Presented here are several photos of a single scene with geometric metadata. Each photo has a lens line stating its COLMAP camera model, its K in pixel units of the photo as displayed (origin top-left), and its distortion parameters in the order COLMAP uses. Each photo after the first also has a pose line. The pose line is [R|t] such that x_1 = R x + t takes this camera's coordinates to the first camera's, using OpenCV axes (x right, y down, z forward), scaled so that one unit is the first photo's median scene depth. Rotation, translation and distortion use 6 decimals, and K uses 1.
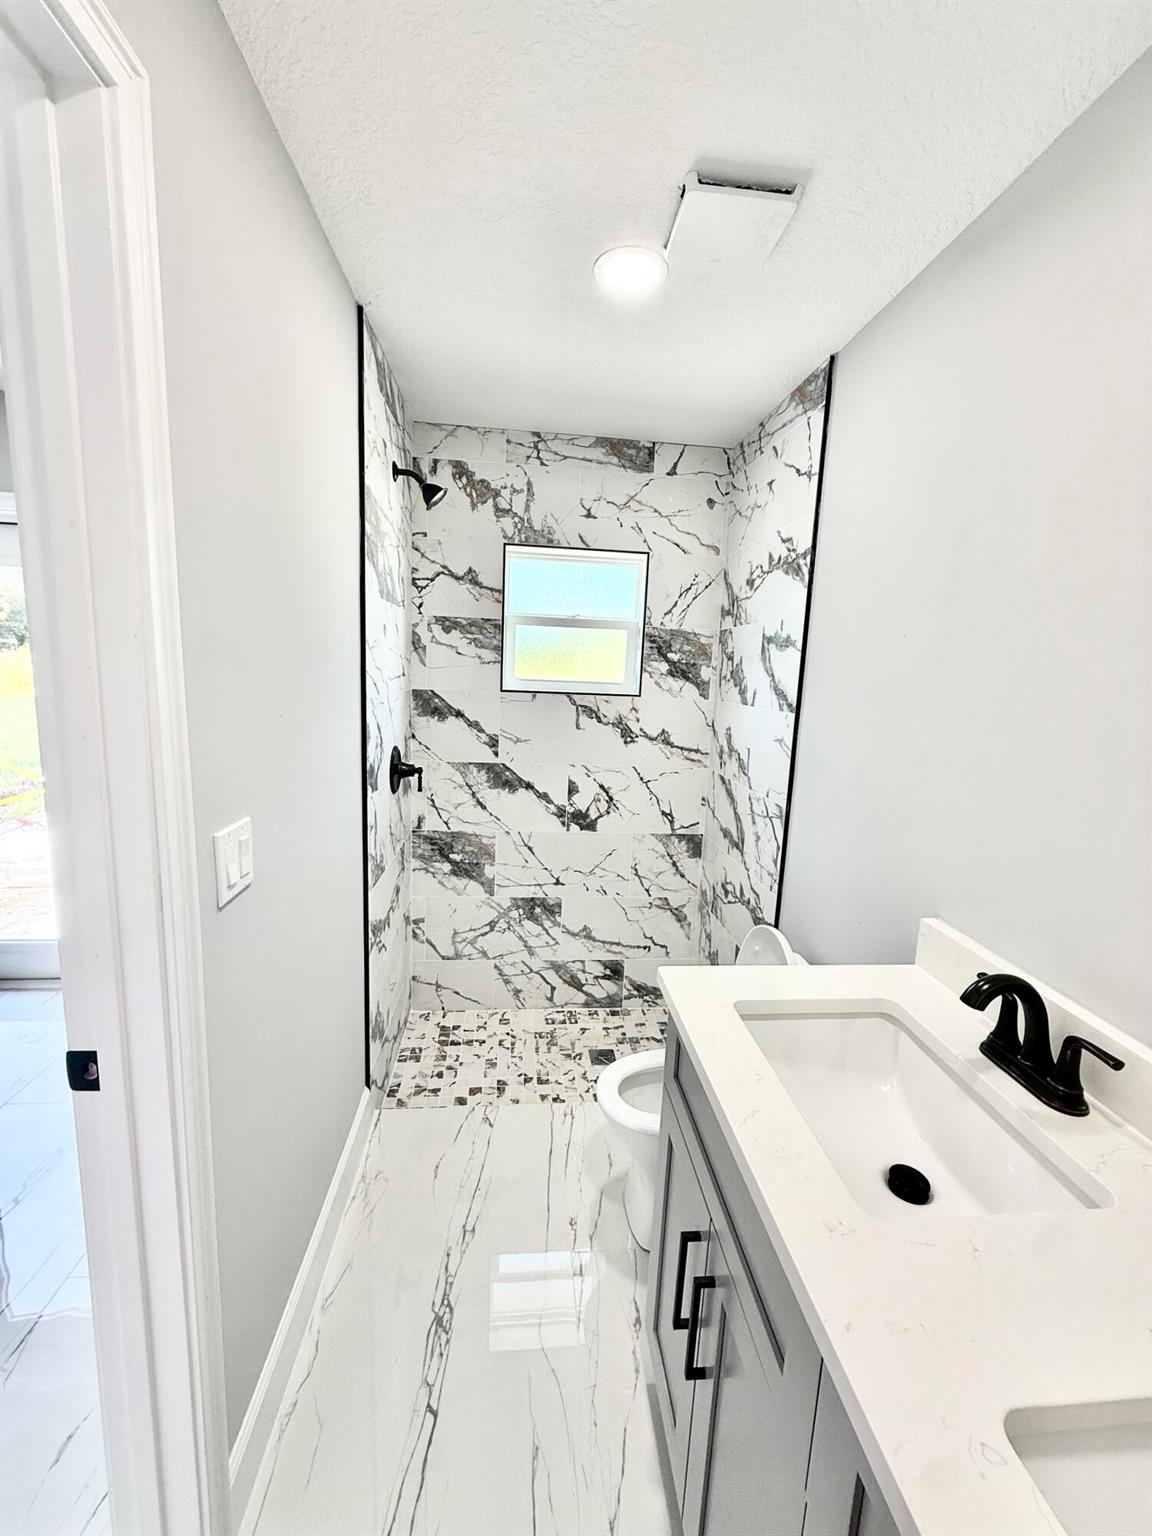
lens RADIAL K [[610.3, 0, 574.9], [0, 610.3, 766.3], [0, 0, 1]] dist [0.002292, -0.000347]
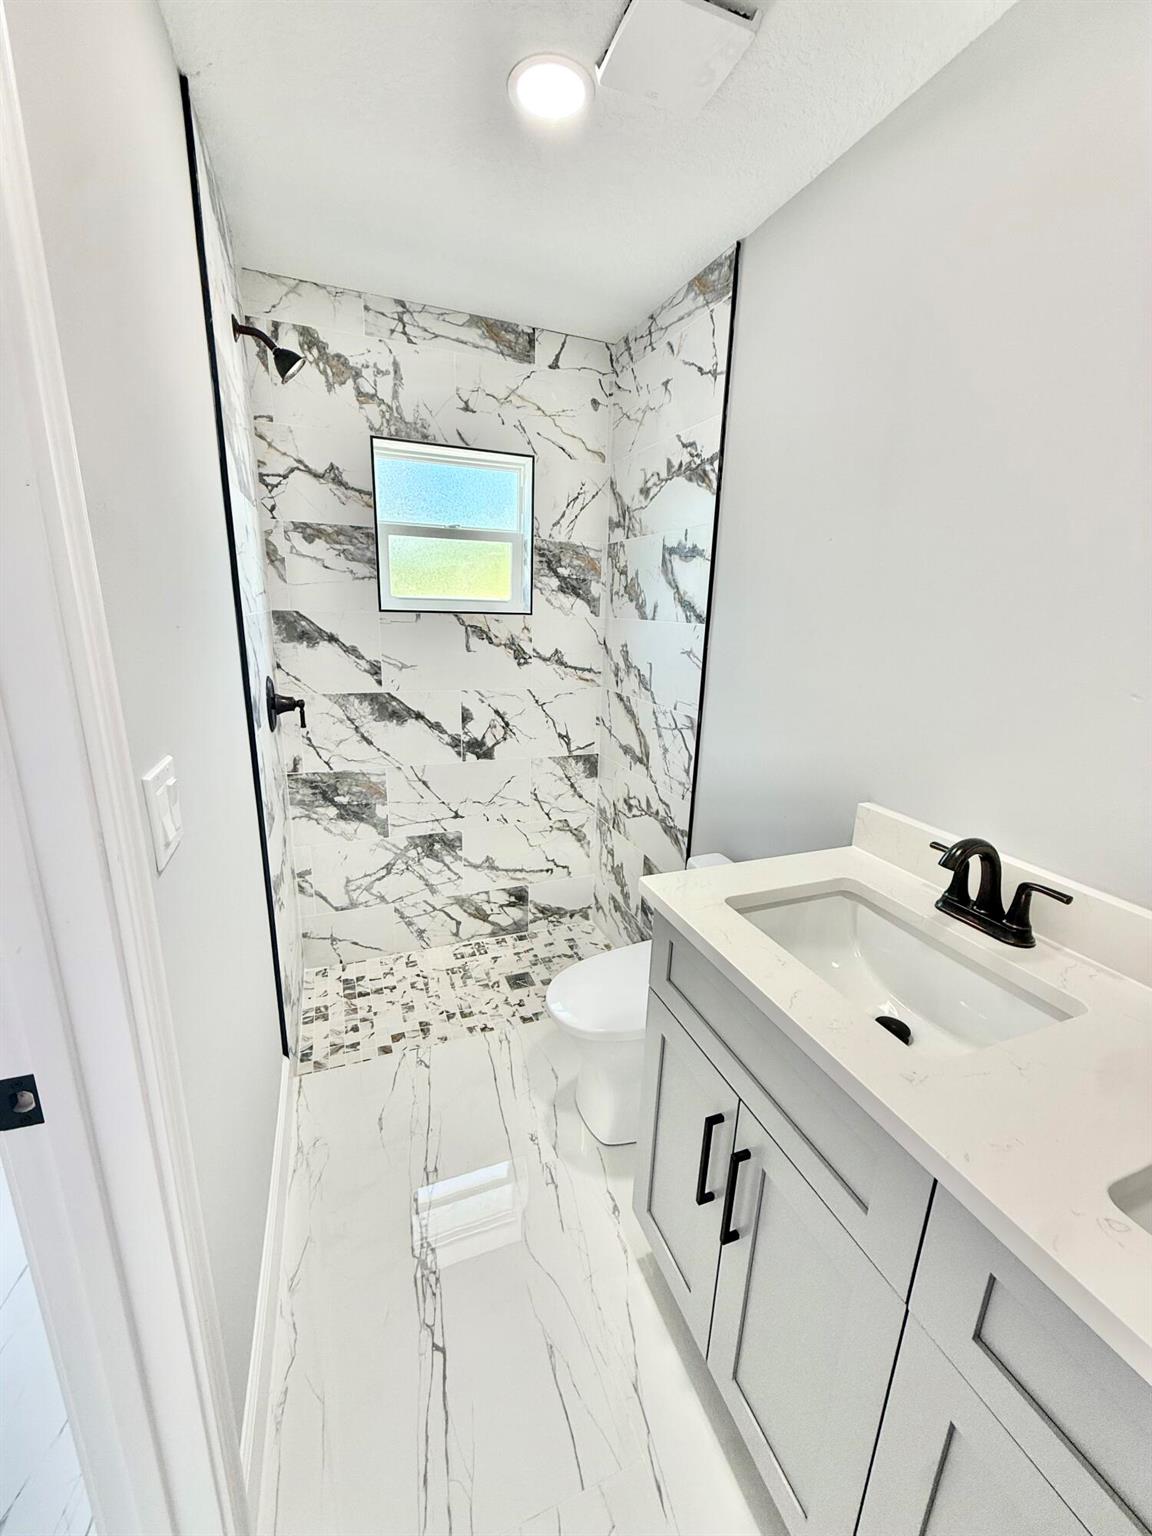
lens RADIAL K [[610.3, 0, 576.9], [0, 610.3, 765.9], [0, 0, 1]] dist [0.002292, -0.000347]
pose [[0.962032, -0.083094, 0.259980, -0.099921], [0.054209, 0.991725, 0.116376, 0.013636], [-0.267499, -0.097865, 0.958575, 0.047297]]
